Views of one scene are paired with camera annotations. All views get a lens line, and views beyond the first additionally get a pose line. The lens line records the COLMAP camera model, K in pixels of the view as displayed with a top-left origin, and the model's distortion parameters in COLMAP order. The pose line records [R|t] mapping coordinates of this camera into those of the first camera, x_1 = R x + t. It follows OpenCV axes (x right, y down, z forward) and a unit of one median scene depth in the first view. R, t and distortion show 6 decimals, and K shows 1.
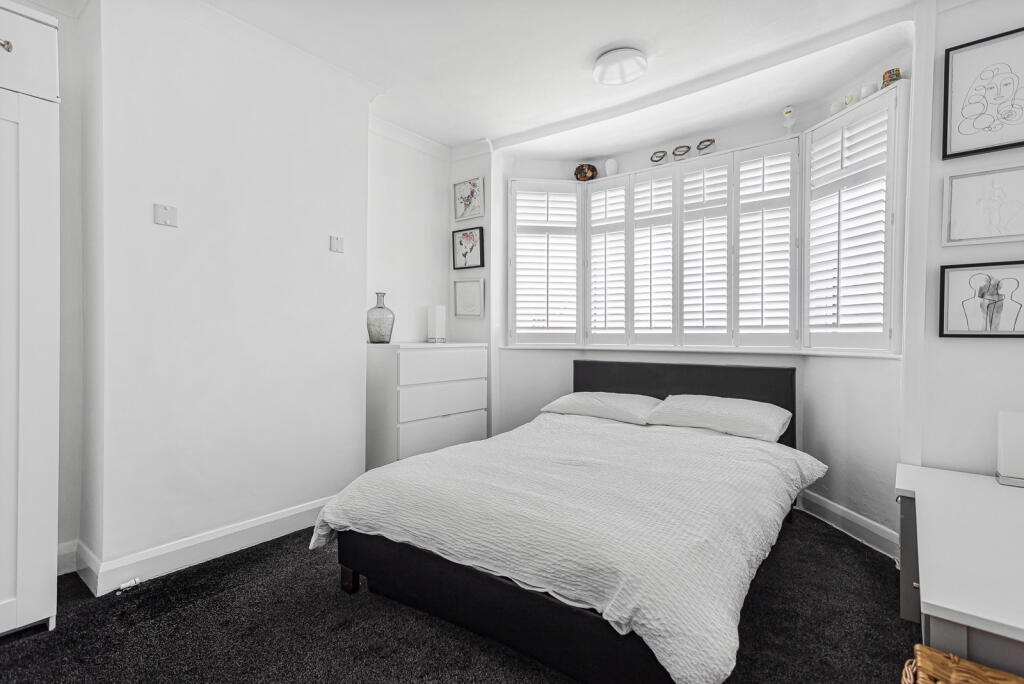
lens RADIAL K [[499.8, 0, 518.7], [0, 499.8, 346.2], [0, 0, 1]] dist [0.012397, 0.002253]
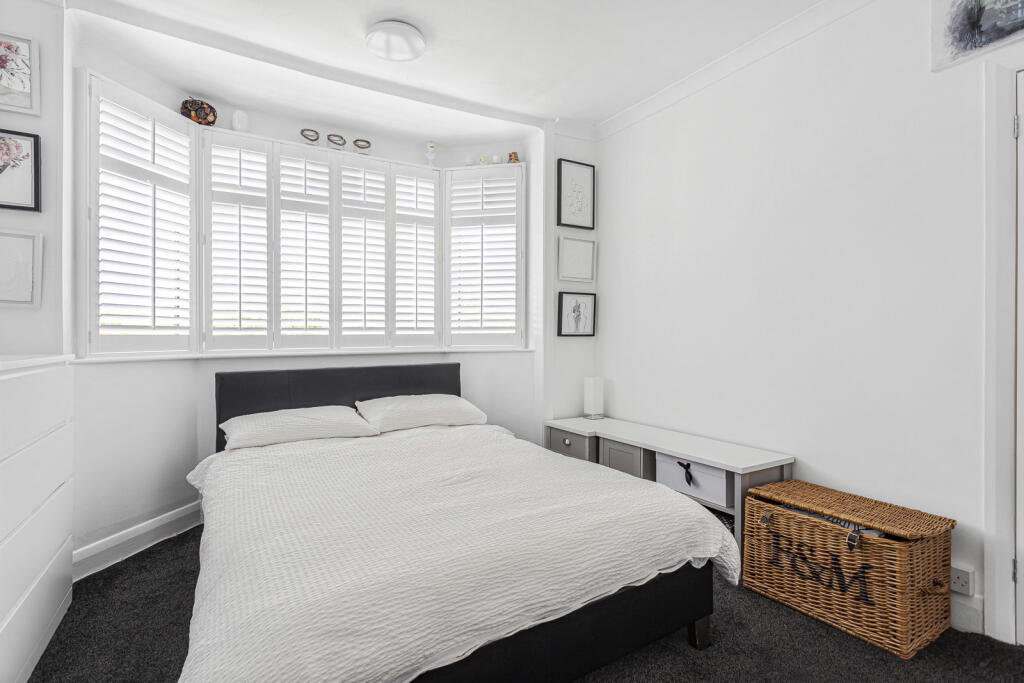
lens RADIAL K [[499.8, 0, 519.1], [0, 499.8, 333.0], [0, 0, 1]] dist [0.012397, 0.002253]
pose [[0.337977, -0.000468, 0.941154, -0.454440], [0.029374, 0.999518, -0.010051, -0.010278], [-0.940696, 0.031043, 0.337828, 0.386749]]
